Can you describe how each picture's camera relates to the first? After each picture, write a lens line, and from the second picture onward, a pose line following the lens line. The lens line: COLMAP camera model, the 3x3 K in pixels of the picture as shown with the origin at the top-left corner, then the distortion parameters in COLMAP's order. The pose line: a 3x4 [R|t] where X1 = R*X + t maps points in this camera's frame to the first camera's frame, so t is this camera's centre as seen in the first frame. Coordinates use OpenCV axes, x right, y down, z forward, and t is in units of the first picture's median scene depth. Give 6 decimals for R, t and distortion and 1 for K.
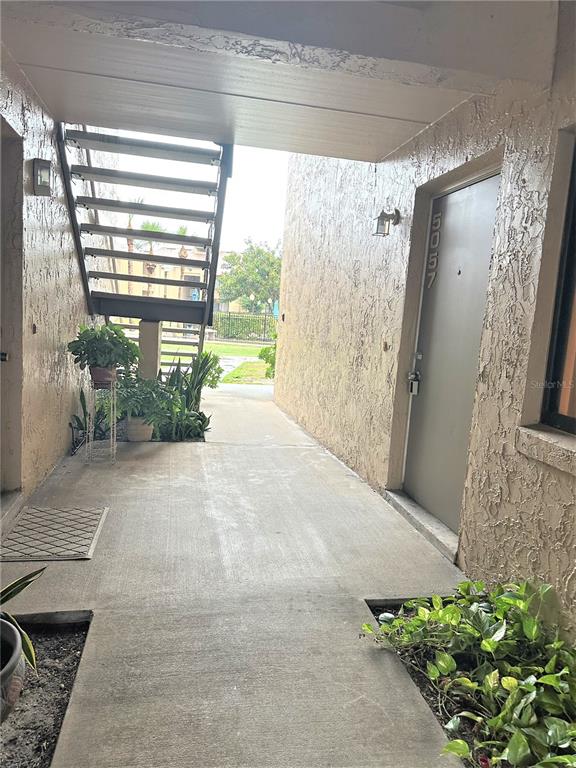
lens RADIAL K [[537.3, 0, 288.6], [0, 537.3, 383.7], [0, 0, 1]] dist [0.077701, -0.095850]
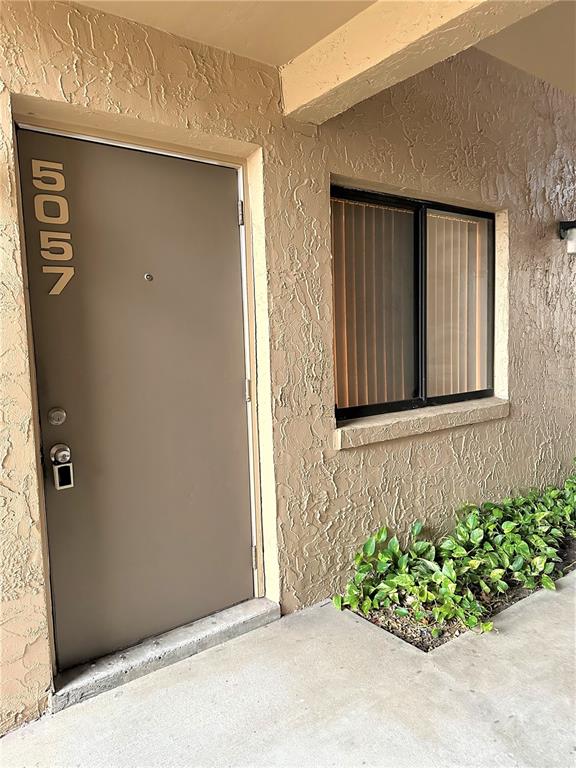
lens RADIAL K [[537.3, 0, 288.8], [0, 537.3, 384.4], [0, 0, 1]] dist [0.077701, -0.095850]
pose [[-0.436358, -0.130832, 0.890210, -0.494177], [0.124354, 0.971109, 0.203676, -0.239878], [-0.891138, 0.199577, -0.407482, 1.437669]]
